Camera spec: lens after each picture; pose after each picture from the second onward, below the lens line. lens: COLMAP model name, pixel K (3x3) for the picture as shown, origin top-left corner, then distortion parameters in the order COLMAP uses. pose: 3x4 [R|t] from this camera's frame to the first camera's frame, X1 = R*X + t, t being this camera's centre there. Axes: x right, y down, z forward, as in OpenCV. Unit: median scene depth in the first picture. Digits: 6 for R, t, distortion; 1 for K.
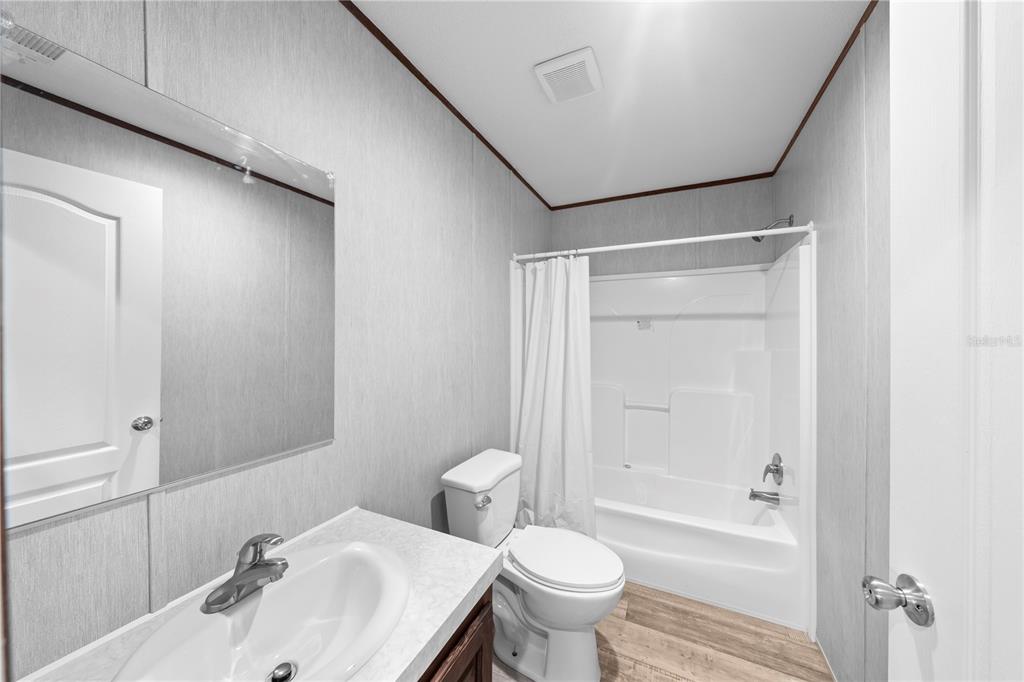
lens RADIAL K [[350.4, 0, 513.9], [0, 350.4, 341.9], [0, 0, 1]] dist [0.000957, 0.000048]
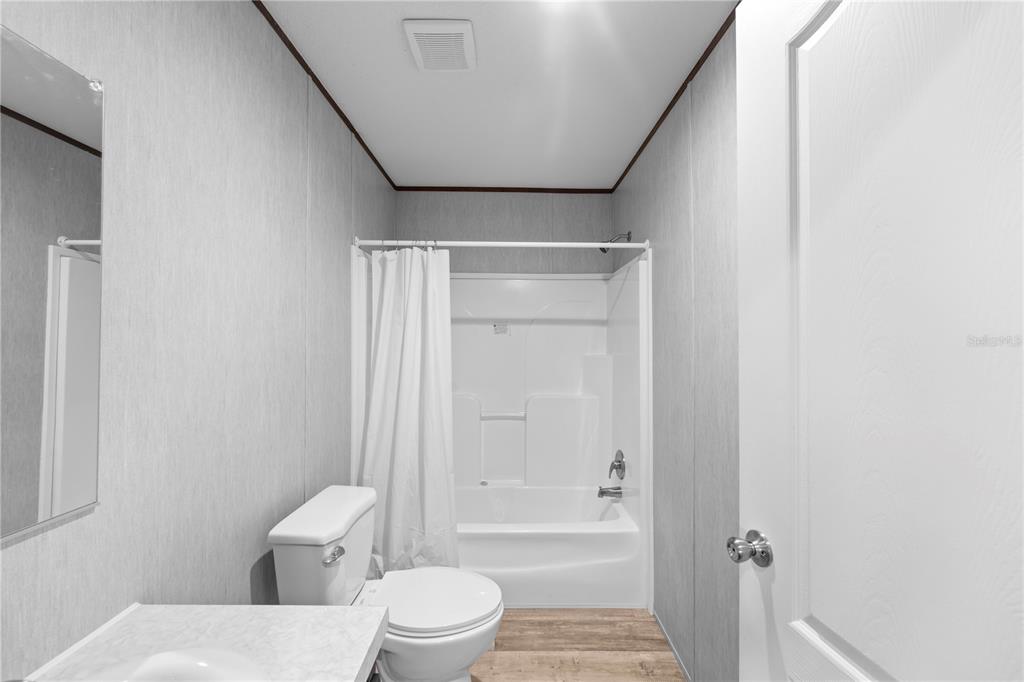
lens RADIAL K [[406.4, 0, 511.6], [0, 406.4, 342.1], [0, 0, 1]] dist [-0.000327, 0.000099]
pose [[0.902065, 0.002557, 0.431593, -0.106708], [0.002650, 0.999931, -0.011464, -0.001062], [-0.431592, 0.011485, 0.901996, 0.014621]]
